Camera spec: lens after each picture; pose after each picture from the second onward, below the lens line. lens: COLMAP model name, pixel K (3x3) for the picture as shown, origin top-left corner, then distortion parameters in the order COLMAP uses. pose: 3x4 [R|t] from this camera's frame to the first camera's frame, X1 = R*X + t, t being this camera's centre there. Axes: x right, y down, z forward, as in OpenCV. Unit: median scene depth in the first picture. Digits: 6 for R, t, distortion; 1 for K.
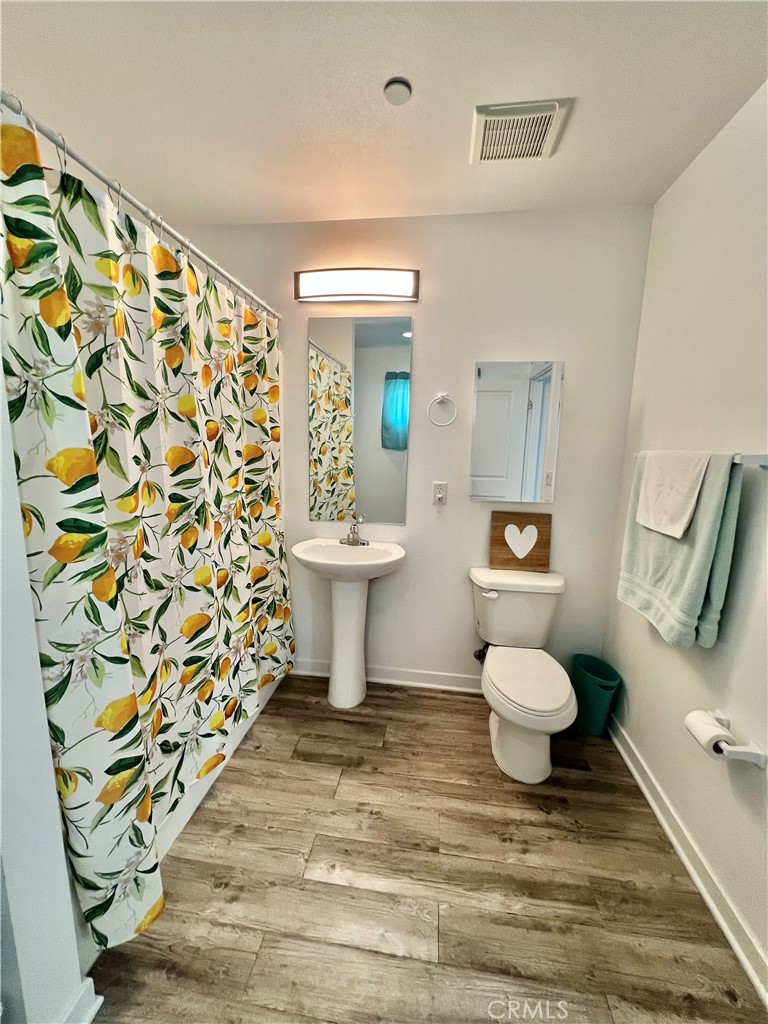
lens RADIAL K [[408.6, 0, 383.1], [0, 408.6, 510.4], [0, 0, 1]] dist [-0.003189, 0.000869]
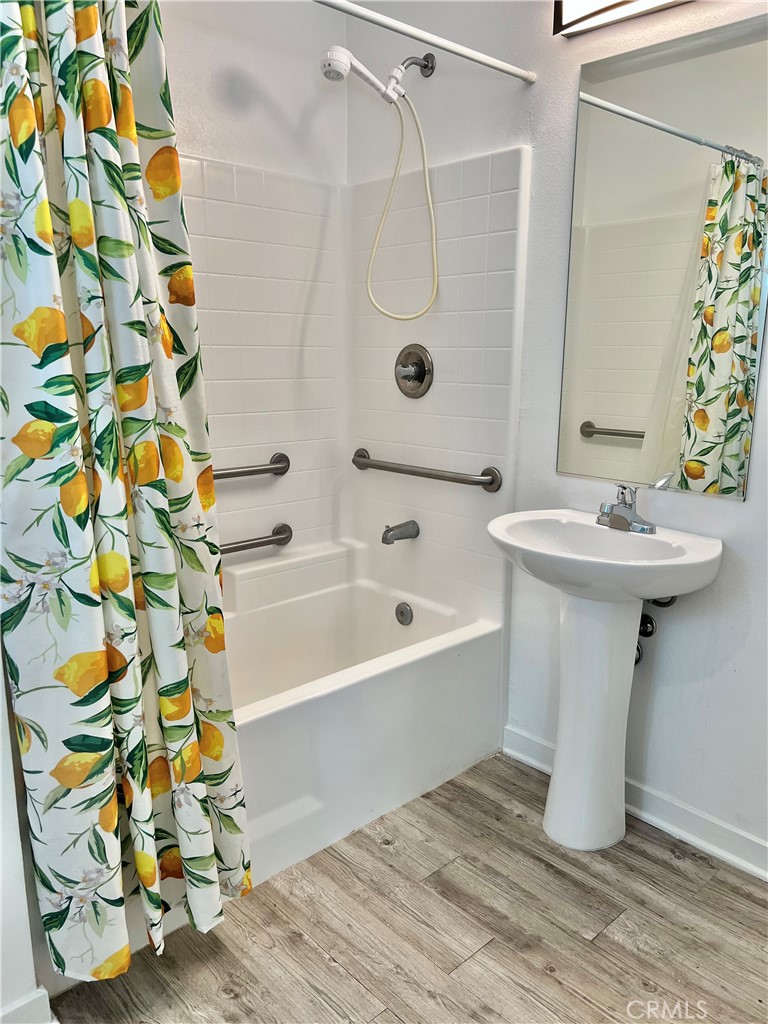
lens RADIAL K [[765.1, 0, 378.7], [0, 765.1, 515.6], [0, 0, 1]] dist [0.022636, -0.025986]
pose [[0.770221, 0.117536, -0.626853, 0.336878], [-0.091574, 0.993068, 0.073684, 0.035144], [0.631169, 0.000651, 0.775645, 0.140271]]
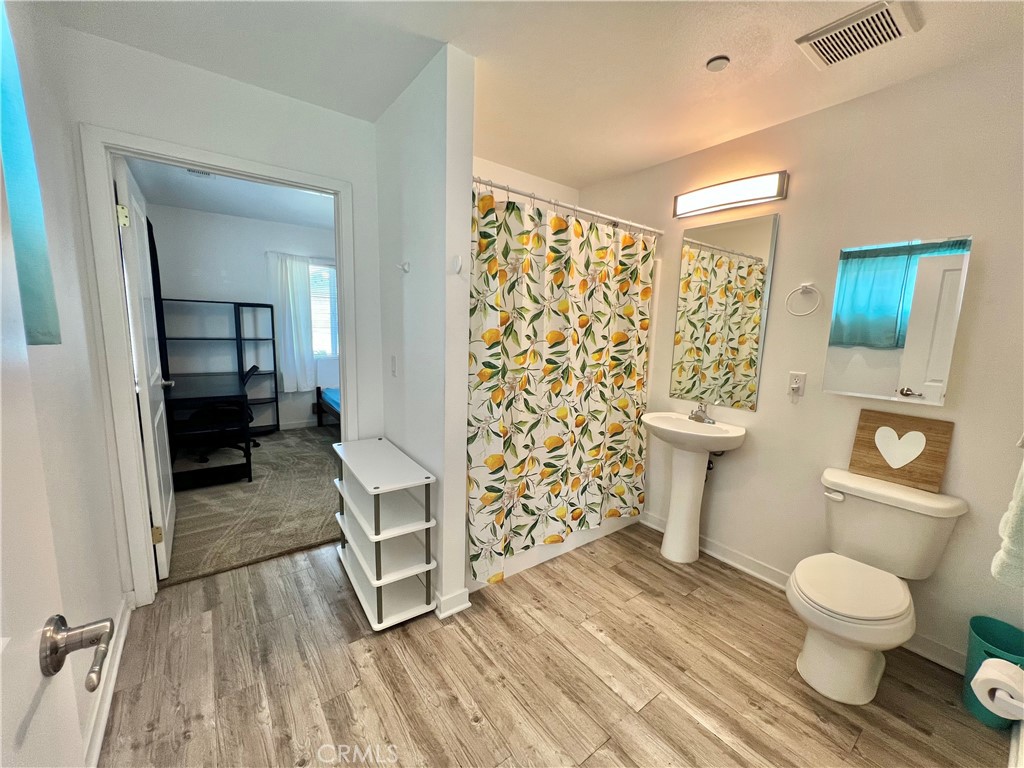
lens RADIAL K [[408.6, 0, 511.2], [0, 408.6, 380.0], [0, 0, 1]] dist [-0.003189, 0.000869]
pose [[0.700849, 0.092352, -0.707306, 0.431842], [-0.134285, 0.990936, -0.003674, 0.055255], [0.700556, 0.097555, 0.706898, -0.214507]]
